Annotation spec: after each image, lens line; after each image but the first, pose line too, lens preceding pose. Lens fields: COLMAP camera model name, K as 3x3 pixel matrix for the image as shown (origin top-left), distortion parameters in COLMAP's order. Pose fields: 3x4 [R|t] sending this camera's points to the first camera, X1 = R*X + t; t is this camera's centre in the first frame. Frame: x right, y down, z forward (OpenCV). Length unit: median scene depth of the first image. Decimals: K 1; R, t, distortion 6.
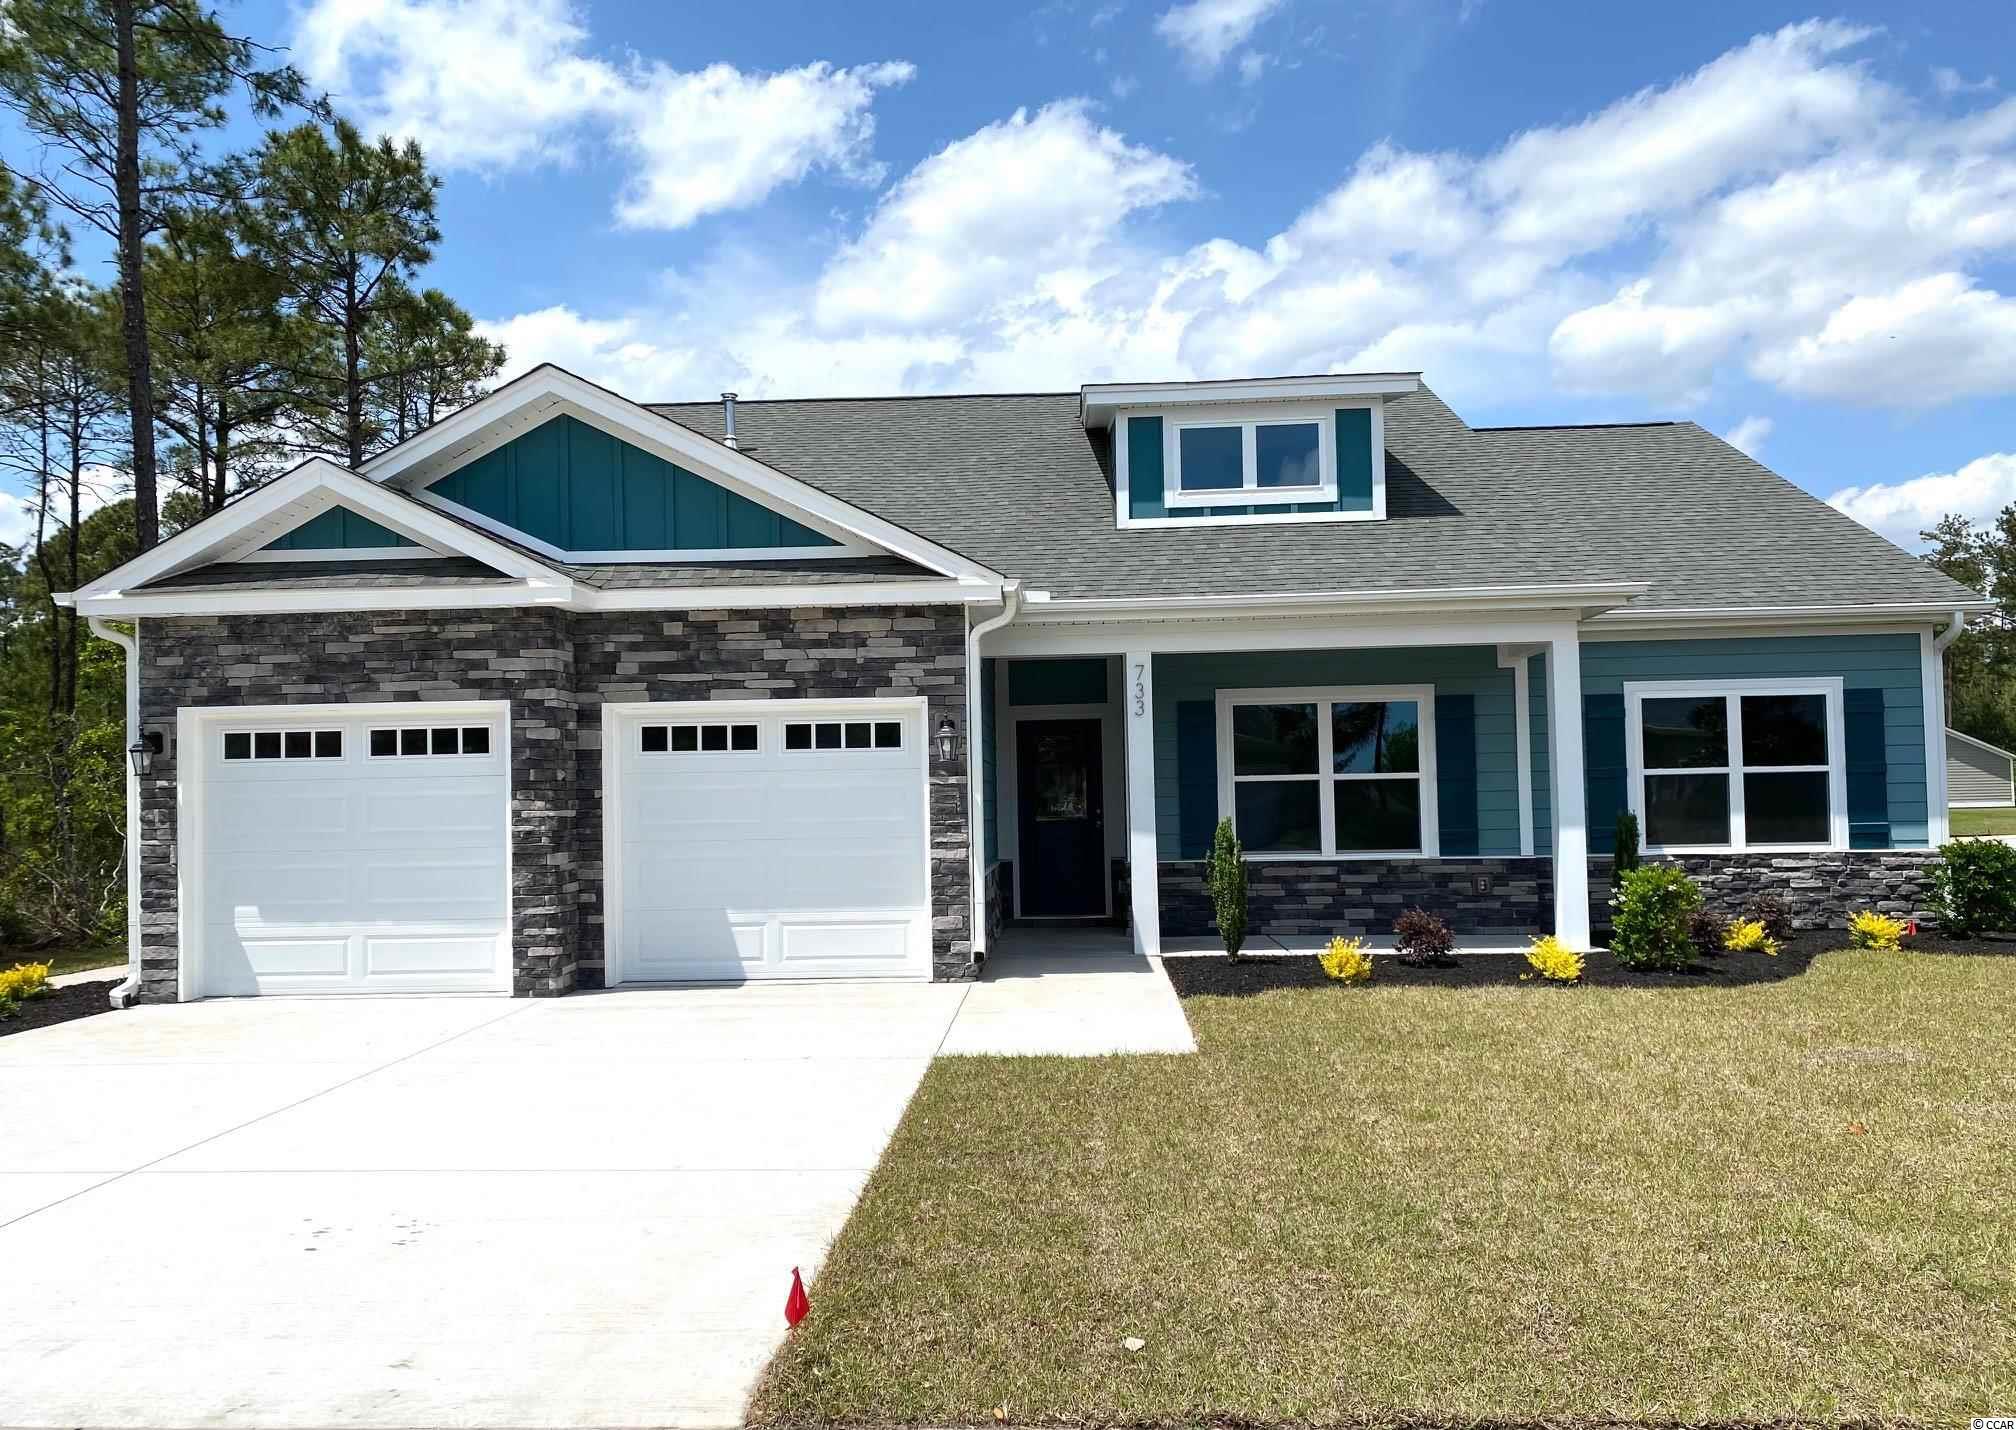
lens RADIAL K [[1691.5, 0, 1008.0], [0, 1691.5, 715.0], [0, 0, 1]] dist [0.122666, -0.328172]
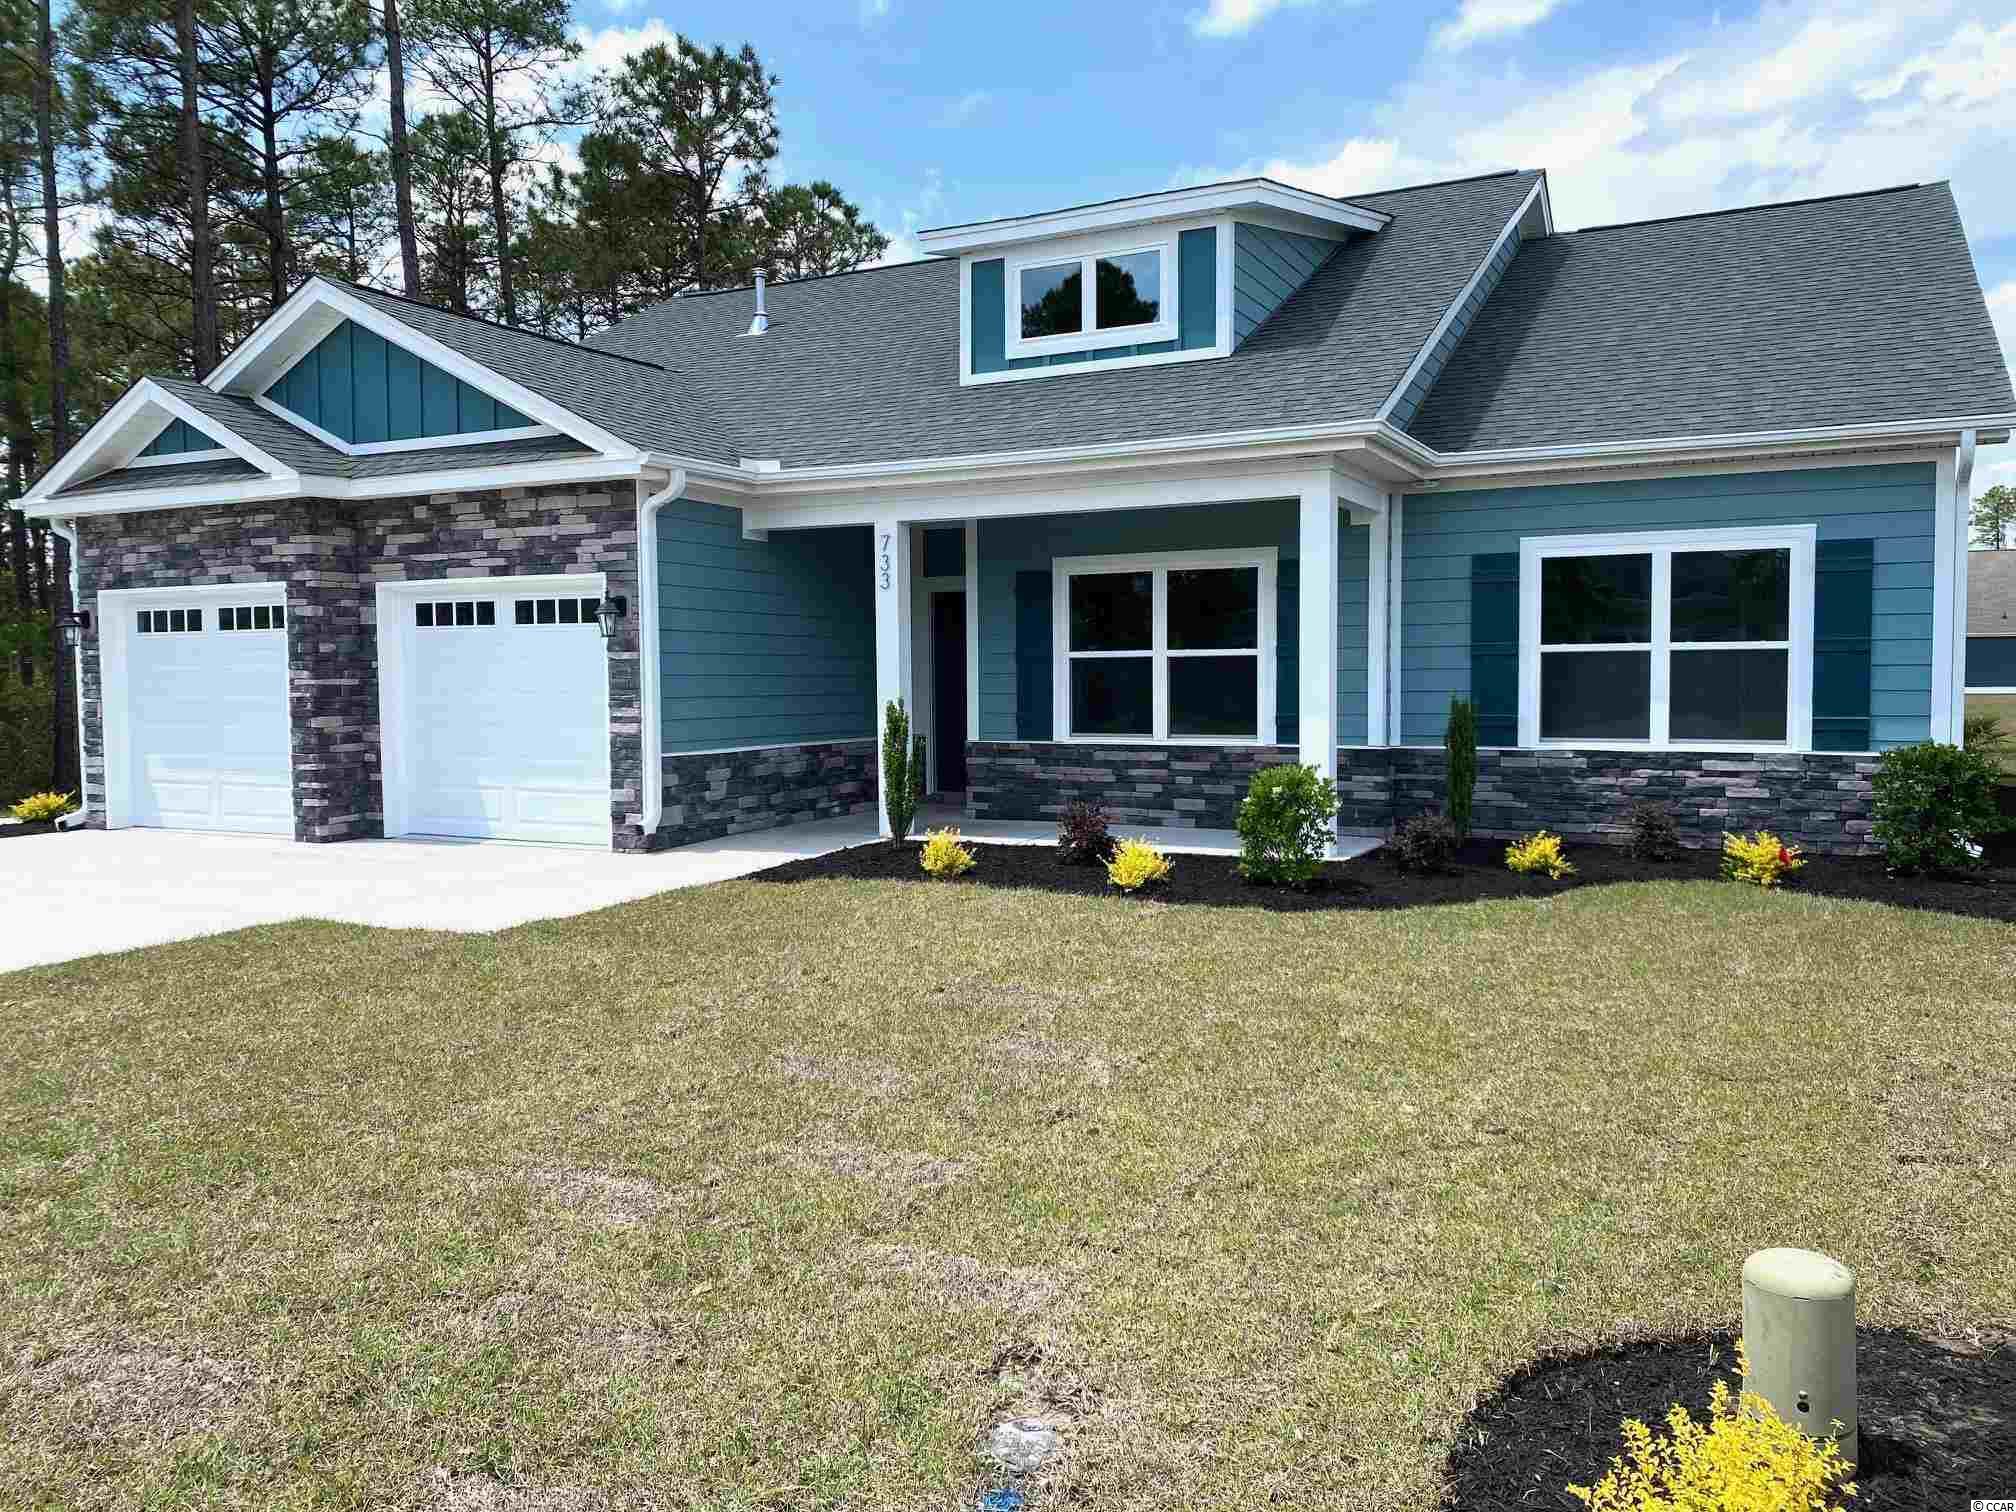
lens RADIAL K [[1686.1, 0, 1008.0], [0, 1686.1, 756.0], [0, 0, 1]] dist [0.073895, -0.194153]
pose [[0.894513, 0.034359, -0.445719, 0.621164], [0.013125, 0.994594, 0.103009, -0.002929], [0.446848, -0.097993, 0.889227, 0.195315]]
